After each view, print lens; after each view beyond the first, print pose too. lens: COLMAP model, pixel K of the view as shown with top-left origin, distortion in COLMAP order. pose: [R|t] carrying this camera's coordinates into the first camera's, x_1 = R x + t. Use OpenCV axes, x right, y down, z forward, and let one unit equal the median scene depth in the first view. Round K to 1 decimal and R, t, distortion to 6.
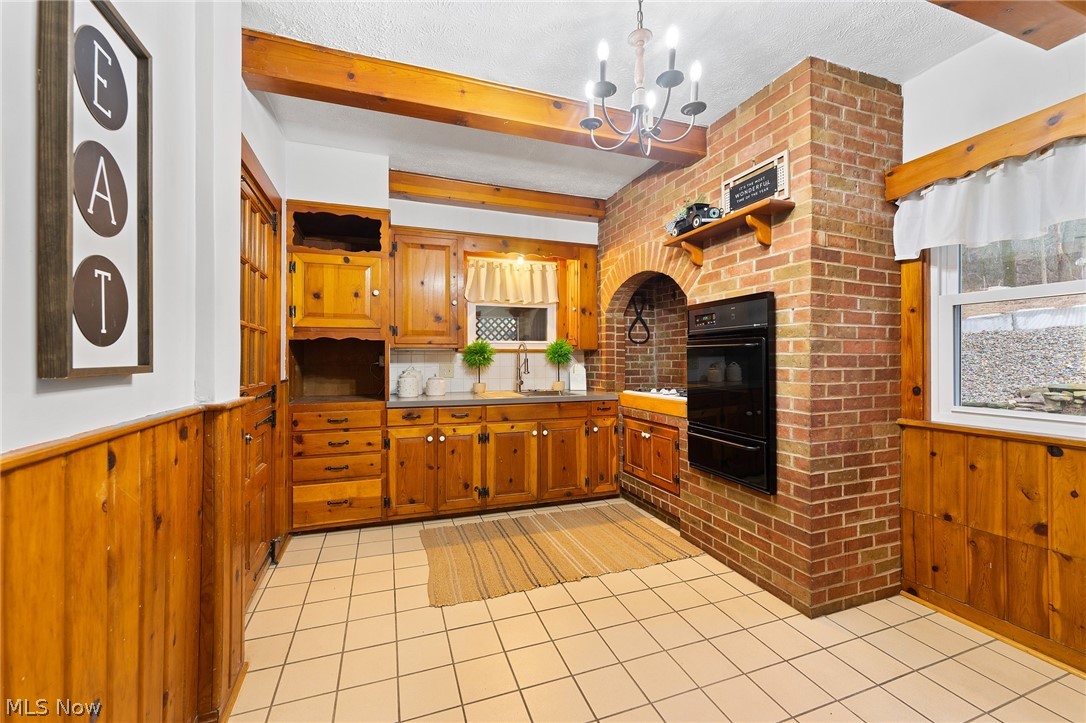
lens RADIAL K [[430.4, 0, 540.6], [0, 430.4, 359.0], [0, 0, 1]] dist [0.000822, -0.000069]
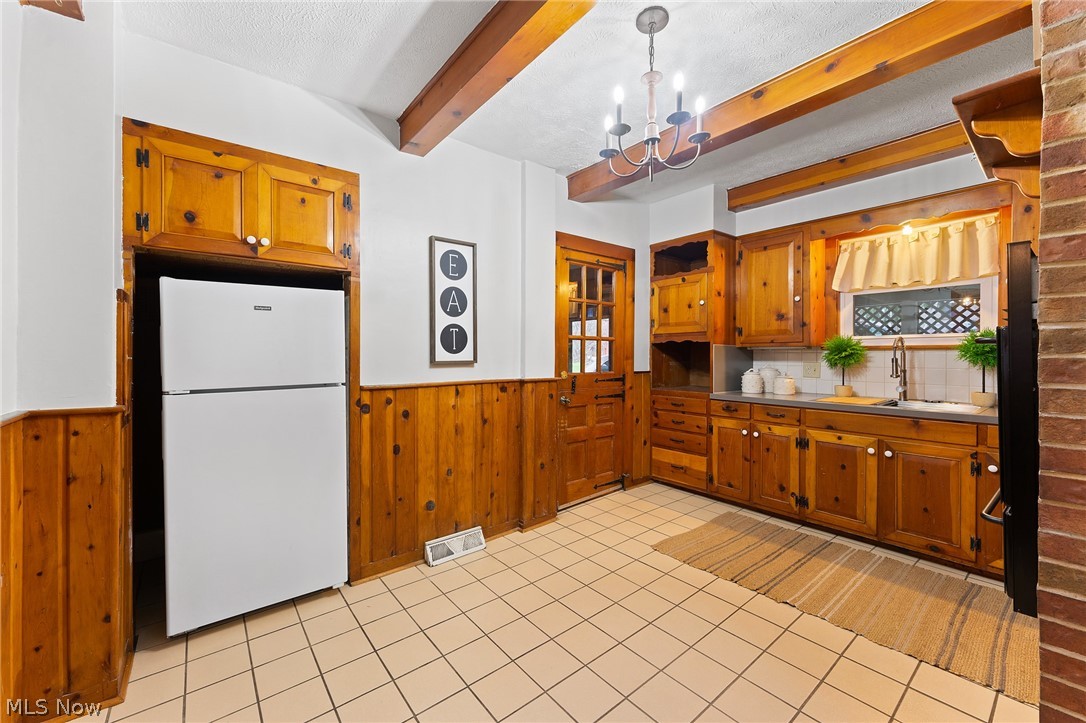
lens RADIAL K [[430.4, 0, 540.6], [0, 430.4, 359.0], [0, 0, 1]] dist [0.000822, -0.000069]
pose [[0.332166, 0.011401, -0.943152, 0.595062], [-0.001967, 0.999933, 0.011394, -0.008143], [0.943219, -0.001929, 0.332166, 0.169248]]
